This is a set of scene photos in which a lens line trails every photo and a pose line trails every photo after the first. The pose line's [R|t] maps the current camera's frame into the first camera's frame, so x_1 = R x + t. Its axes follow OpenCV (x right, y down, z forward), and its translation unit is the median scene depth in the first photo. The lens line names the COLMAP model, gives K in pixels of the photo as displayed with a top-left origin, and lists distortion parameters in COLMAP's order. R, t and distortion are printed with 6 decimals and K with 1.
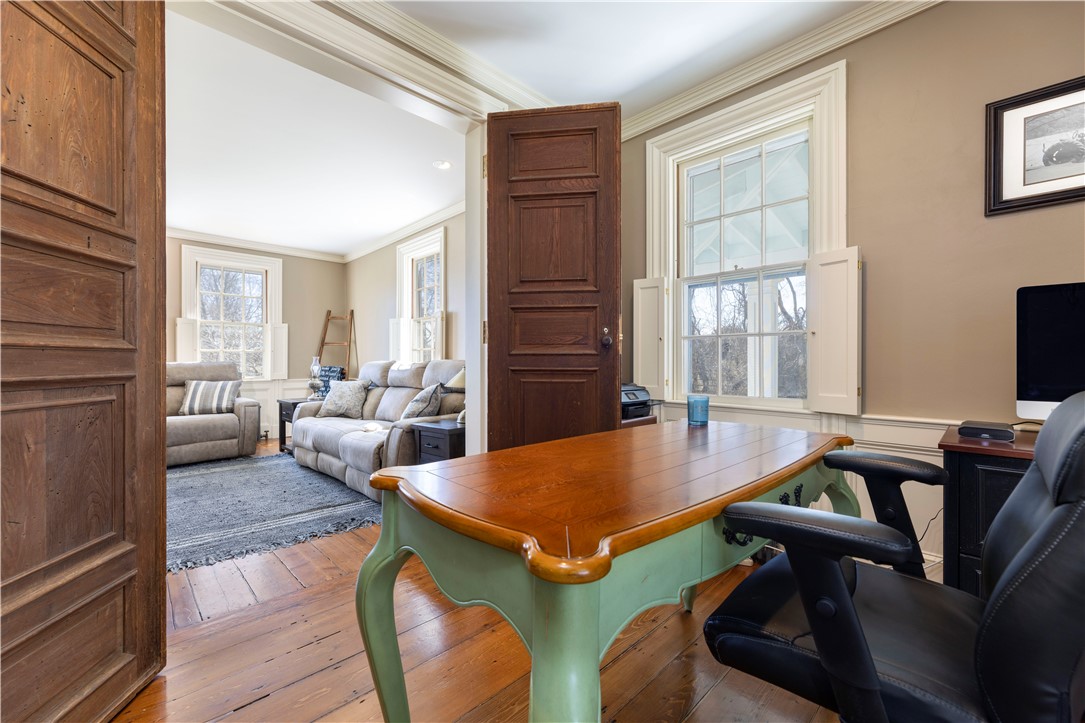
lens RADIAL K [[440.0, 0, 536.6], [0, 440.0, 360.7], [0, 0, 1]] dist [0.002998, 0.000109]
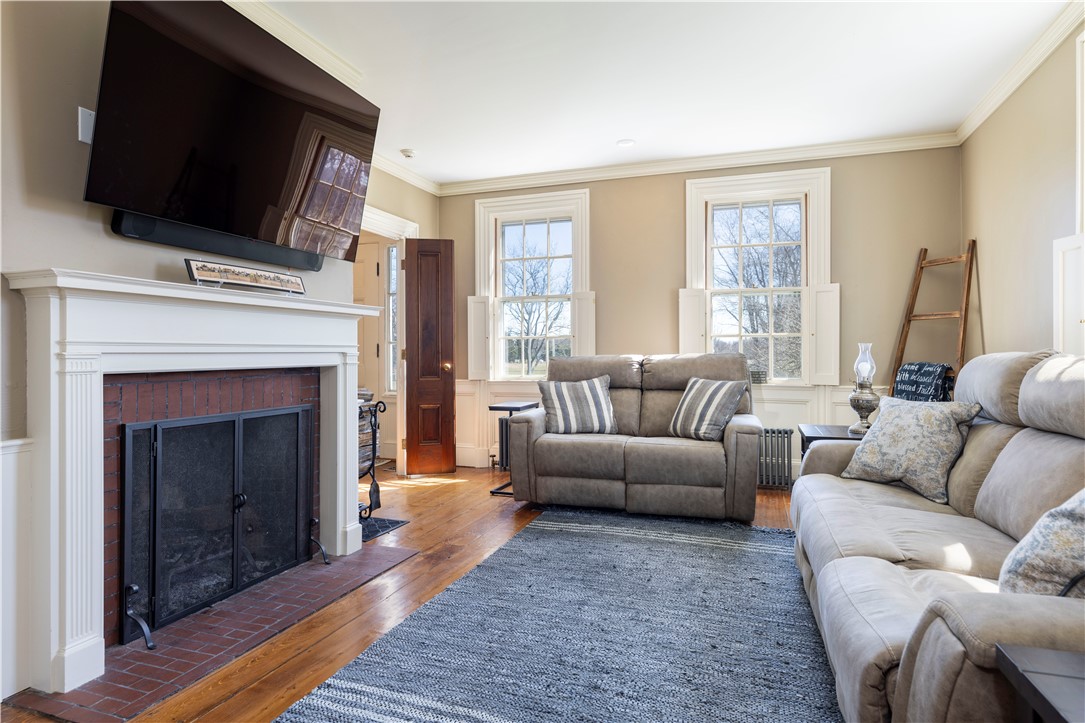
lens RADIAL K [[613.7, 0, 539.1], [0, 613.7, 350.7], [0, 0, 1]] dist [-0.002867, -0.000324]
pose [[0.450525, -0.003259, -0.892758, -0.075429], [0.002241, 0.999994, -0.002520, 0.000366], [0.892761, -0.000866, 0.450530, 0.426065]]
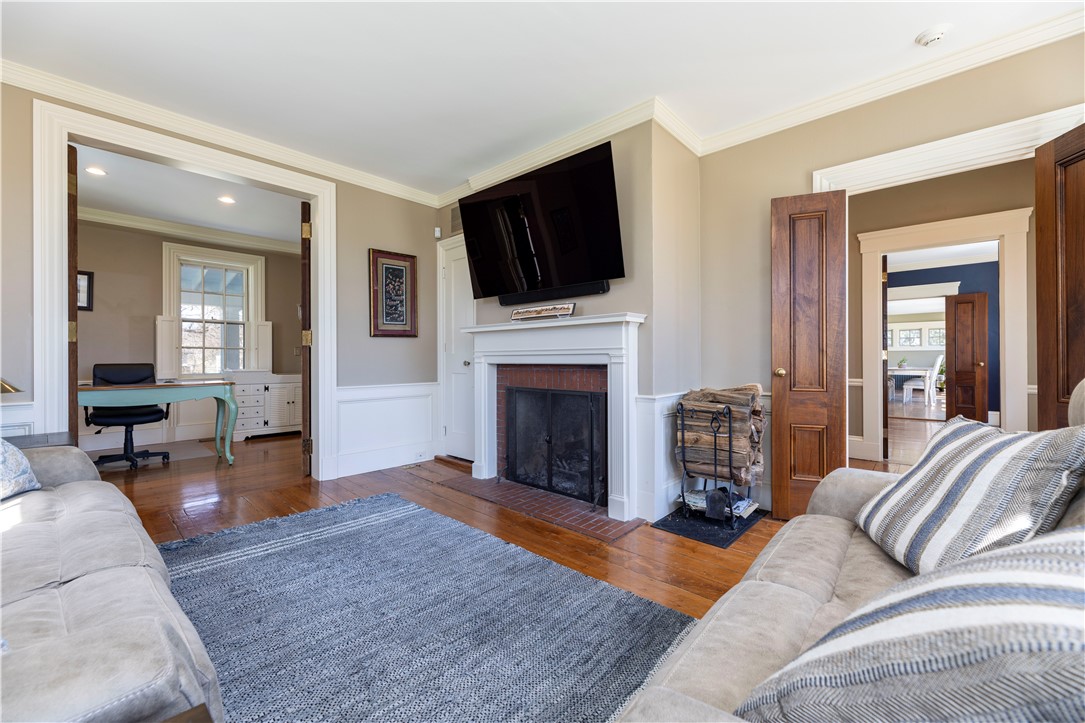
lens RADIAL K [[440.0, 0, 548.0], [0, 440.0, 361.3], [0, 0, 1]] dist [0.002998, 0.000109]
pose [[-0.998162, 0.003308, -0.060504, -0.622280], [0.003172, 0.999992, 0.002344, 0.008355], [0.060511, 0.002148, -0.998165, 1.095881]]
